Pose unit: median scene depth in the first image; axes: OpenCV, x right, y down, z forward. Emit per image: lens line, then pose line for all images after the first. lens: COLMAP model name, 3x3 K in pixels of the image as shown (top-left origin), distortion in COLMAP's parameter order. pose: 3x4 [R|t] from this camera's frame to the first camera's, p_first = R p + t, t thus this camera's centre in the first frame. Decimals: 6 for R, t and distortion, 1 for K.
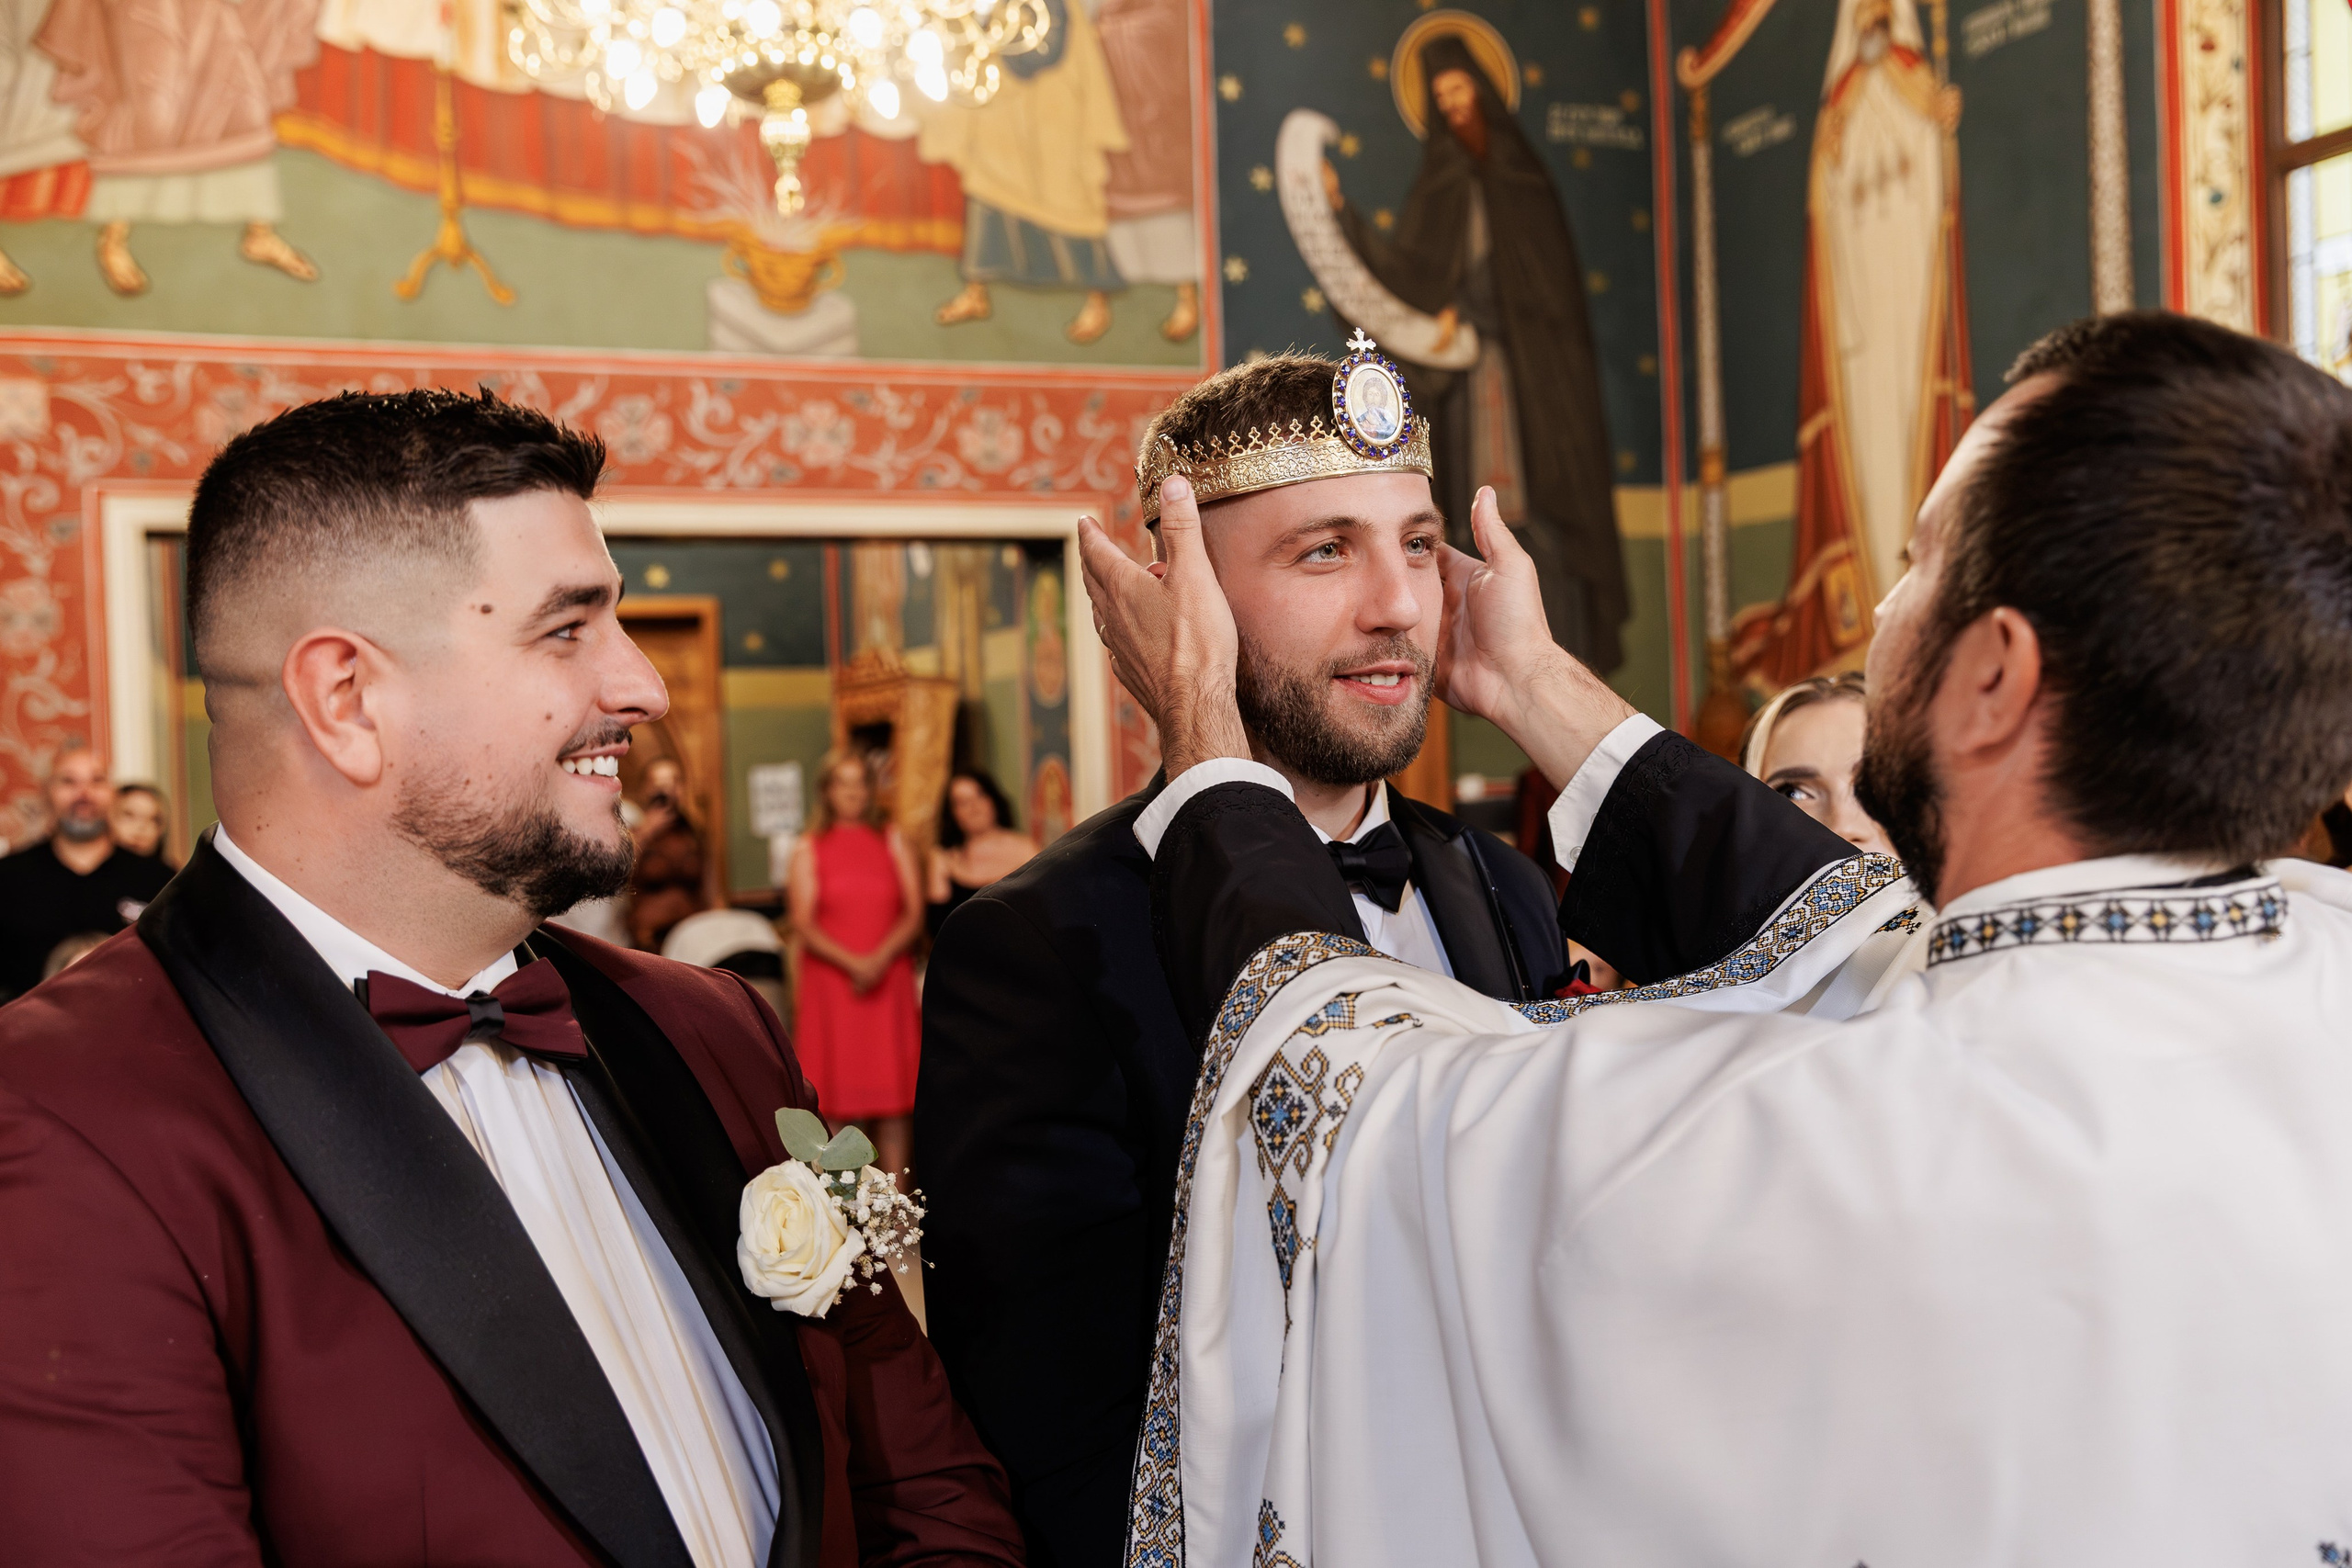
lens RADIAL K [[2320.6, 0, 1179.5], [0, 2320.6, 809.1], [0, 0, 1]] dist [0.027252, 0.000000]
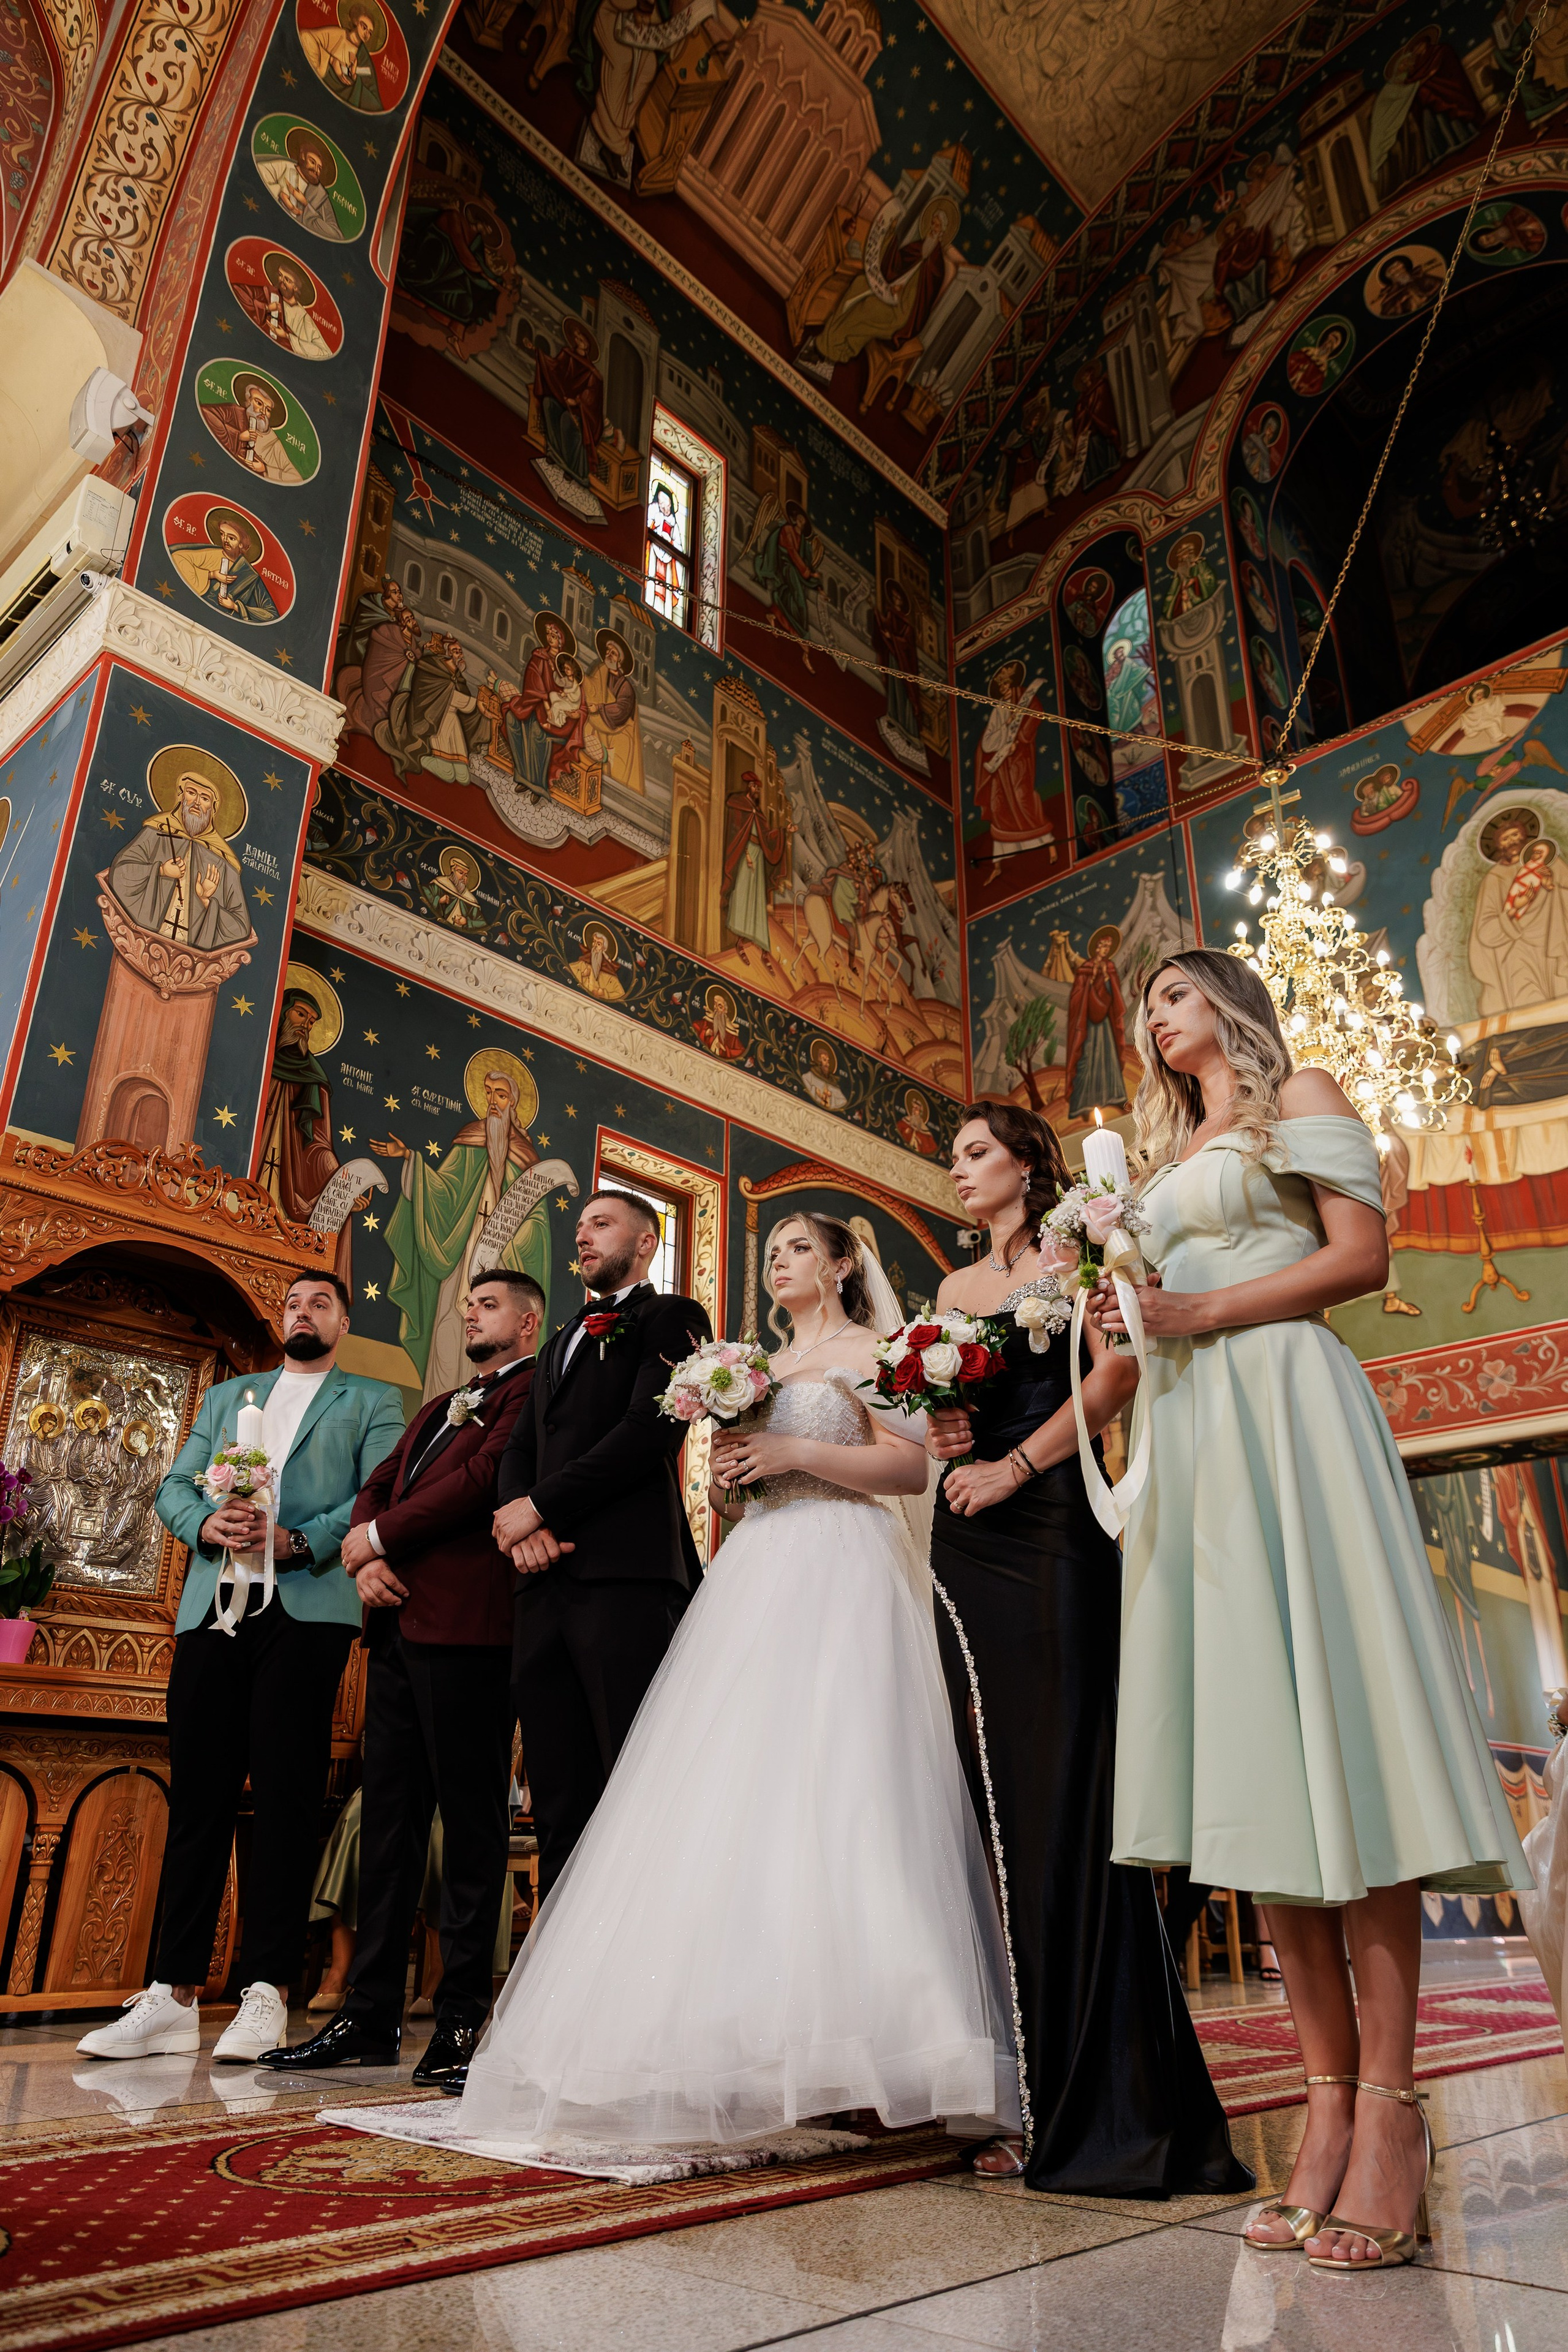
lens RADIAL K [[1566.0, 0, 777.9], [0, 1566.0, 1192.4], [0, 0, 1]] dist [0.001207, 0.011586]
pose [[0.416493, -0.323747, -0.849542, 0.445570], [-0.036289, 0.927782, -0.371354, 0.141510], [0.908414, 0.185496, 0.374667, 0.066878]]
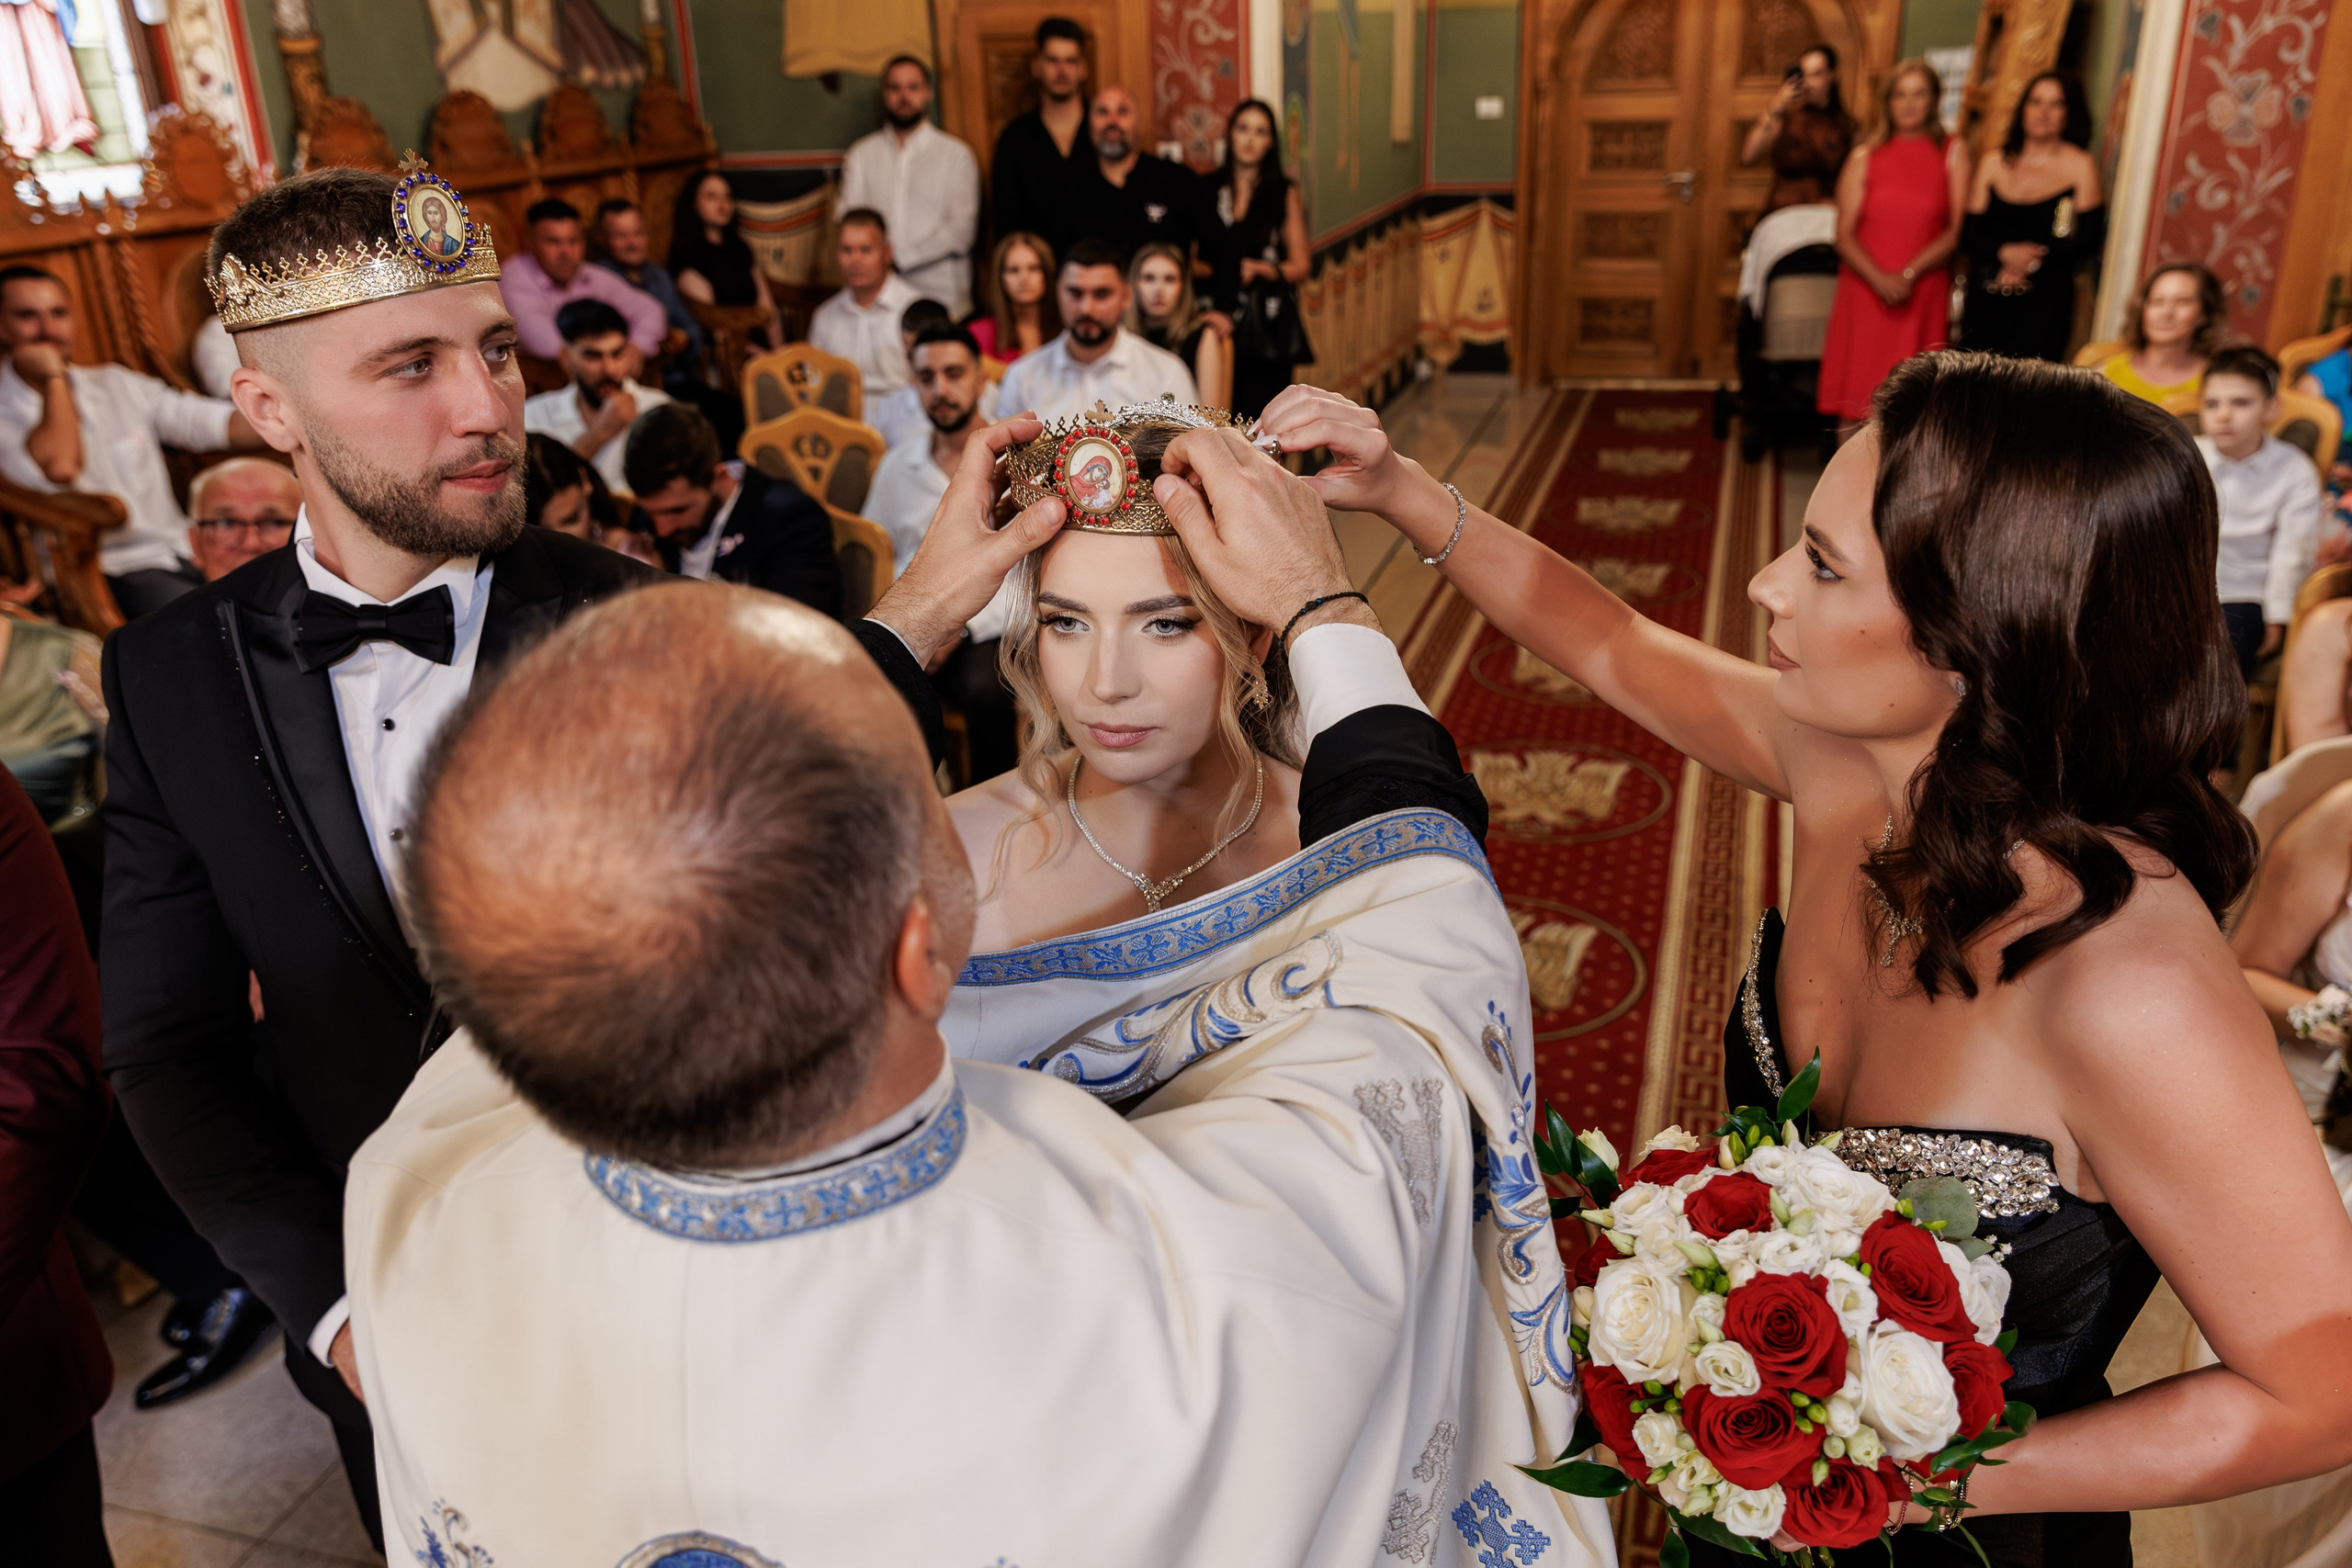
lens RADIAL K [[1831.2, 0, 1165.6], [0, 1831.2, 797.2], [0, 0, 1]] dist [0.017892, -0.004071]
pose [[0.771342, 0.249148, -0.585625, 0.170145], [0.001867, 0.919295, 0.393564, -0.048420], [0.636418, -0.304666, 0.708626, 0.124800]]
